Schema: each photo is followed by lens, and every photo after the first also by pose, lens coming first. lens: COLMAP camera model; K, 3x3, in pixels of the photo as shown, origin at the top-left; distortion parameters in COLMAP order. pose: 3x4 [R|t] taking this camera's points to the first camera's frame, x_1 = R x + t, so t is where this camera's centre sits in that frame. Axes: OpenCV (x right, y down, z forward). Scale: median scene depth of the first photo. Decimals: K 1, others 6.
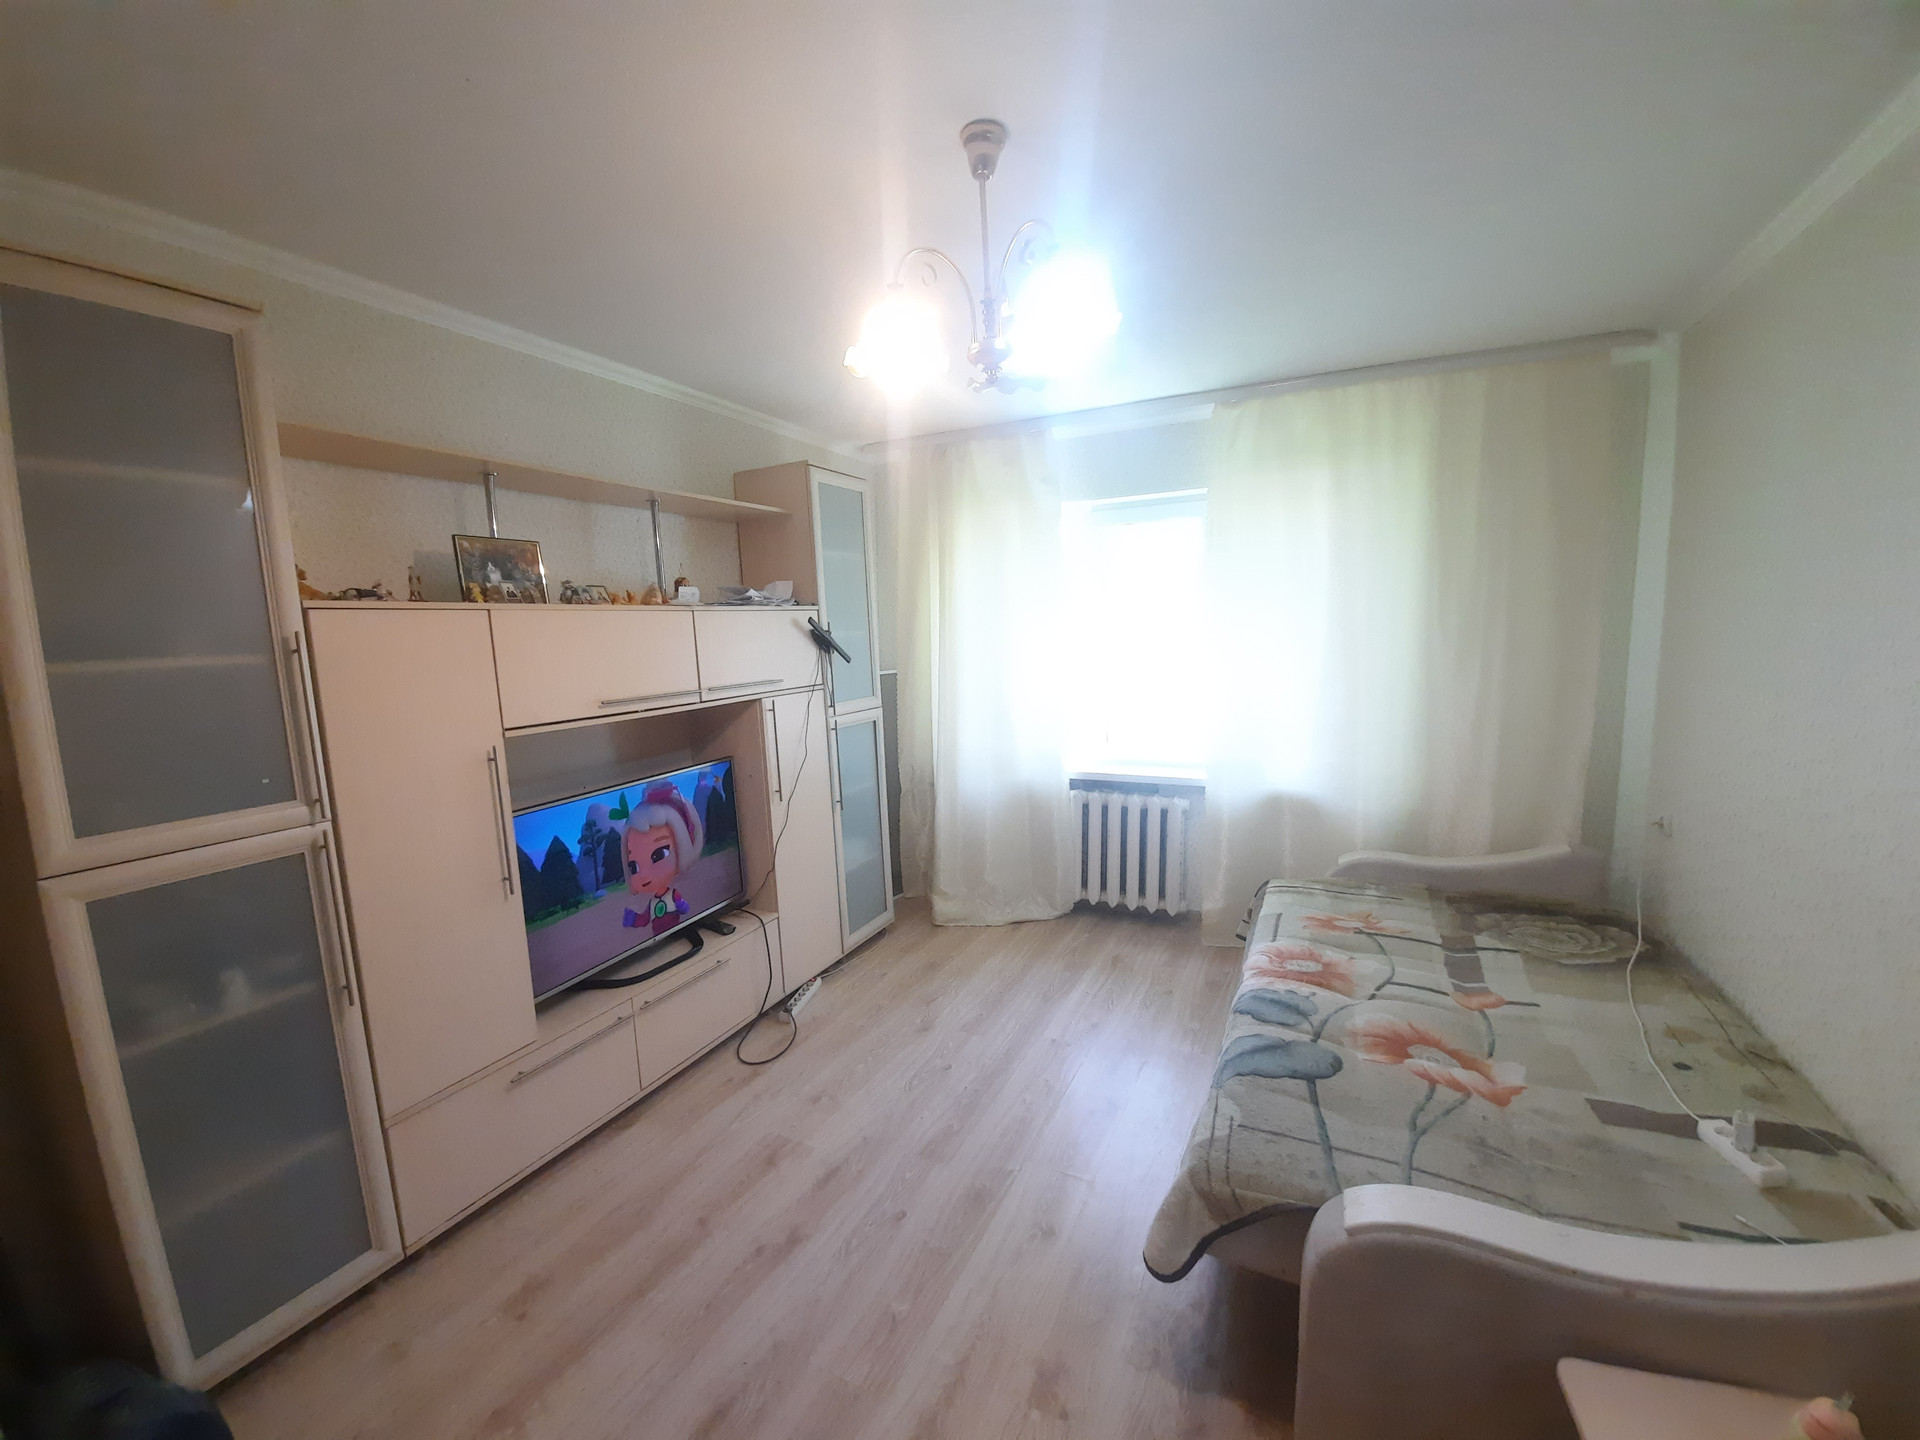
lens RADIAL K [[781.1, 0, 956.2], [0, 781.1, 727.7], [0, 0, 1]] dist [0.001068, -0.000106]
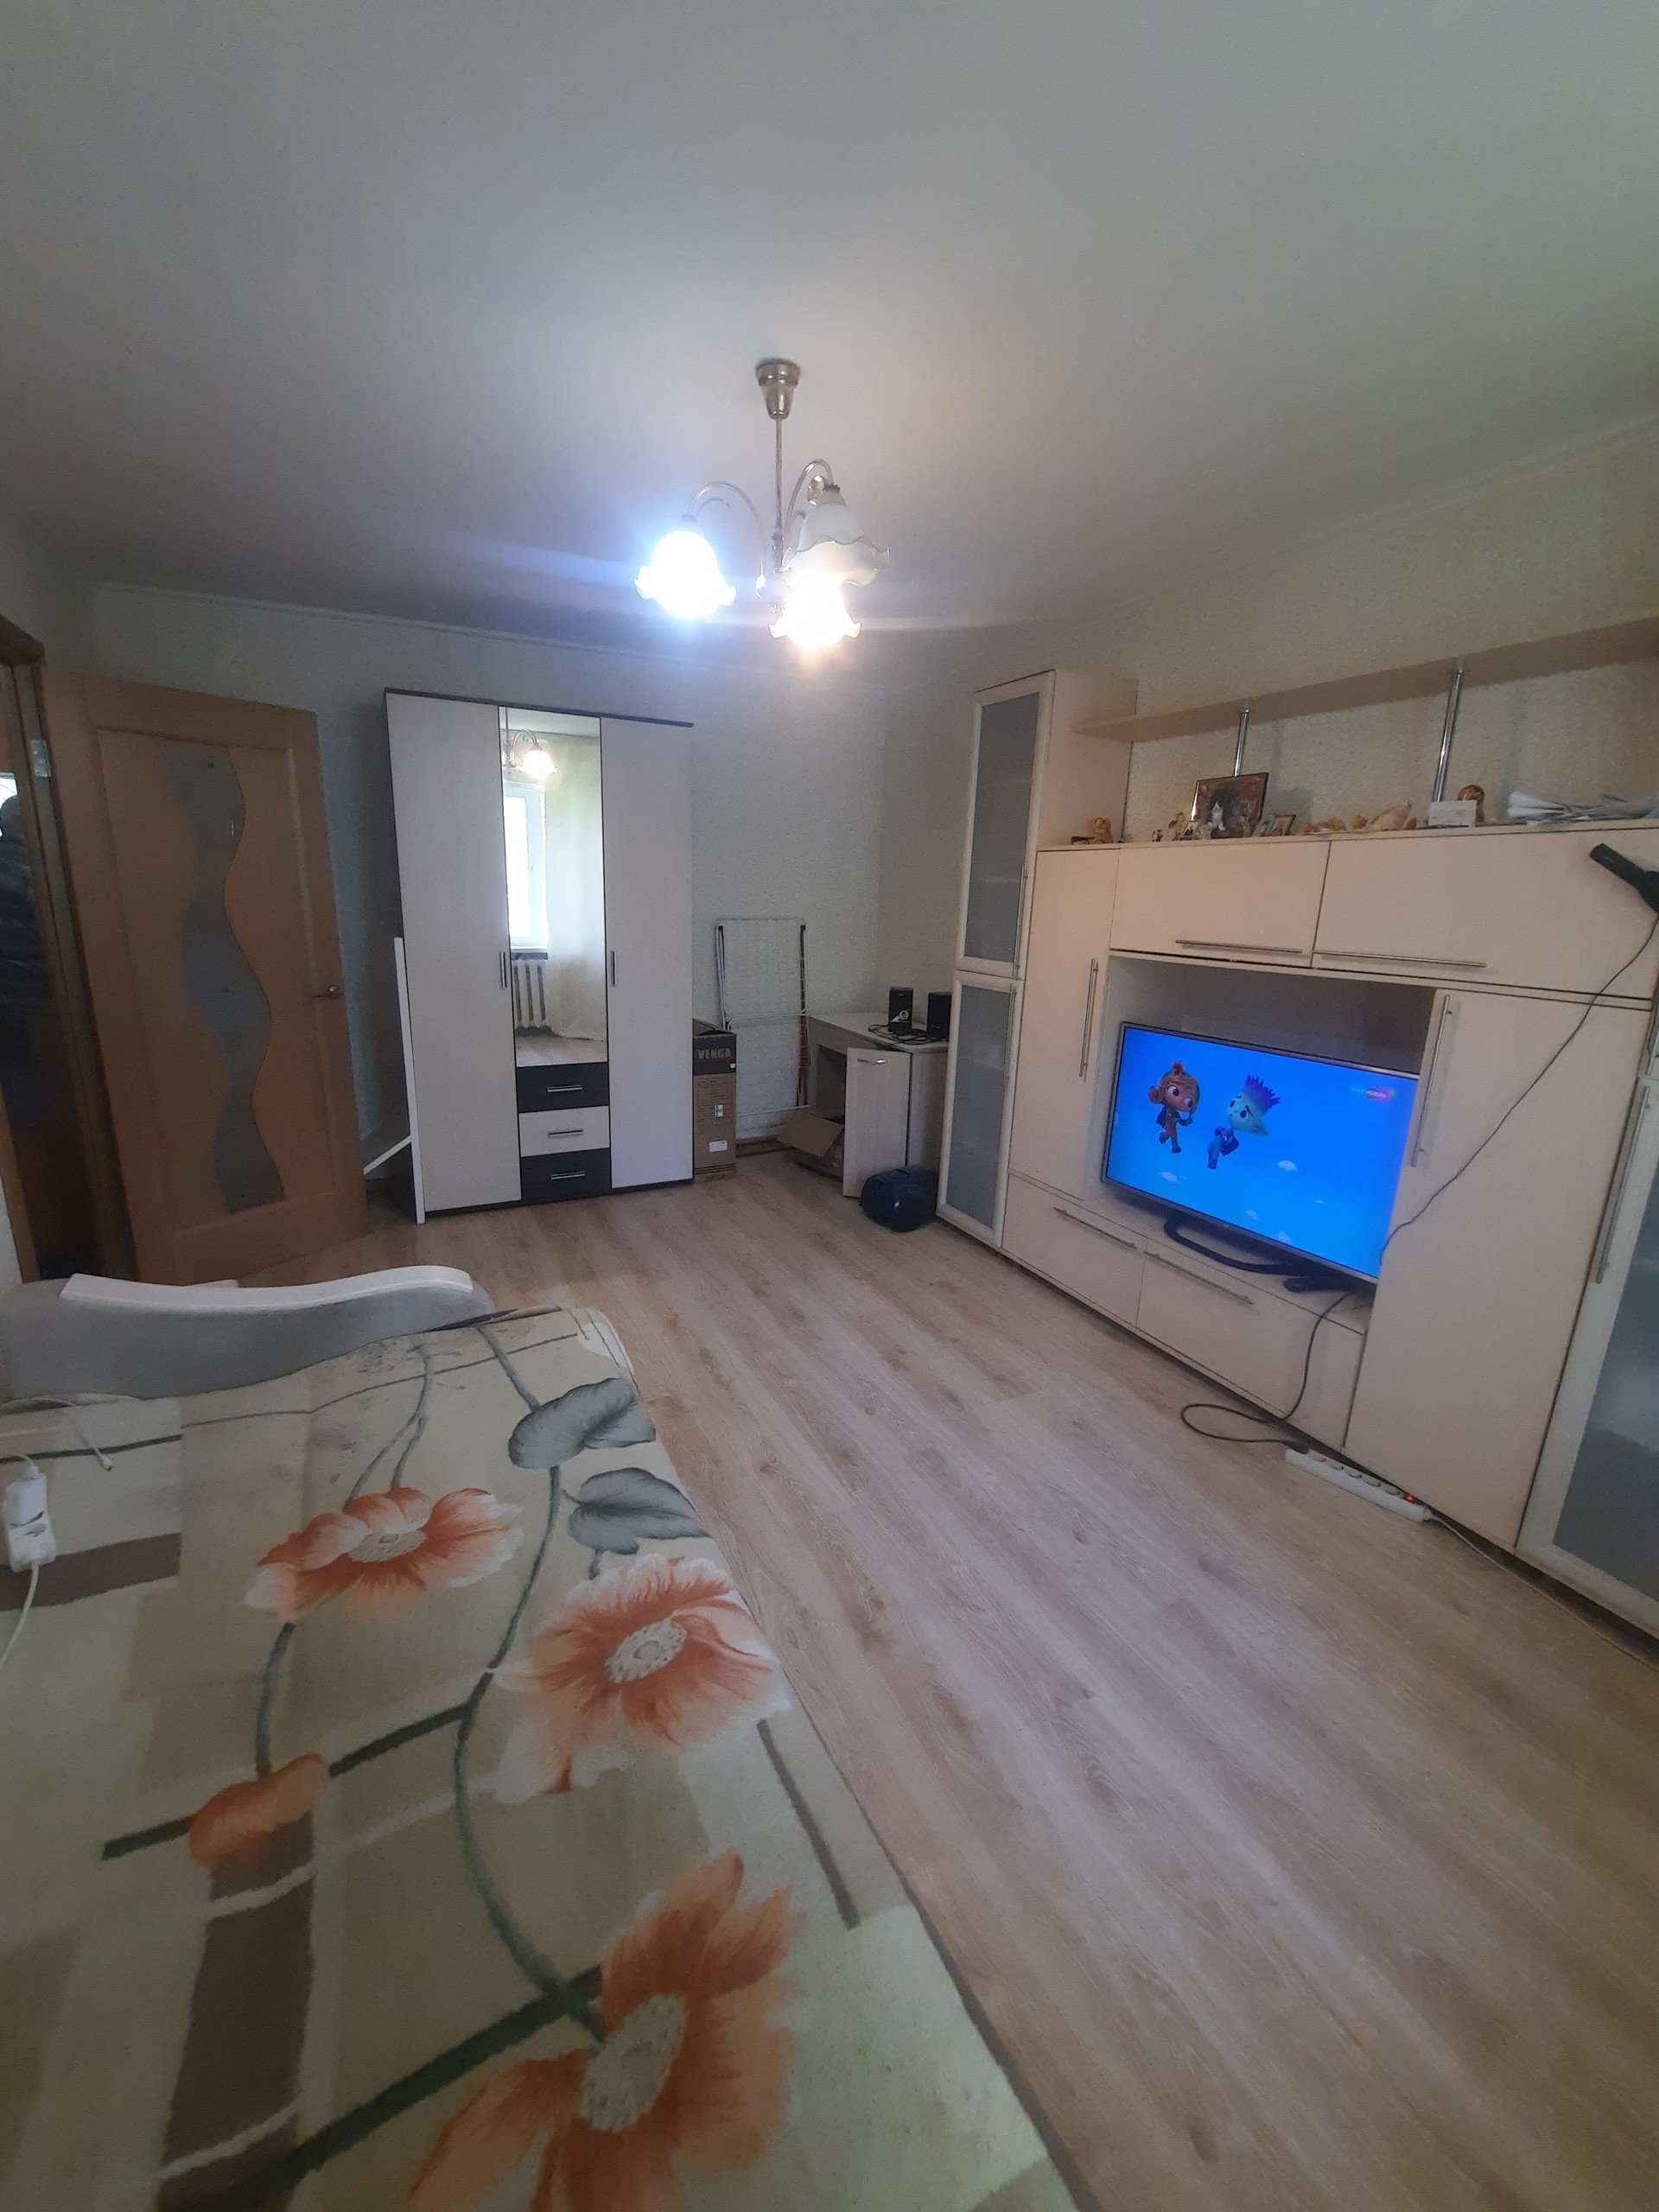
lens RADIAL K [[899.9, 0, 821.5], [0, 899.9, 1112.9], [0, 0, 1]] dist [0.001068, -0.000106]
pose [[-0.611414, 0.207769, -0.763547, 0.760838], [-0.108497, 0.933791, 0.340973, -0.172579], [0.783837, 0.291318, -0.548391, 1.360027]]
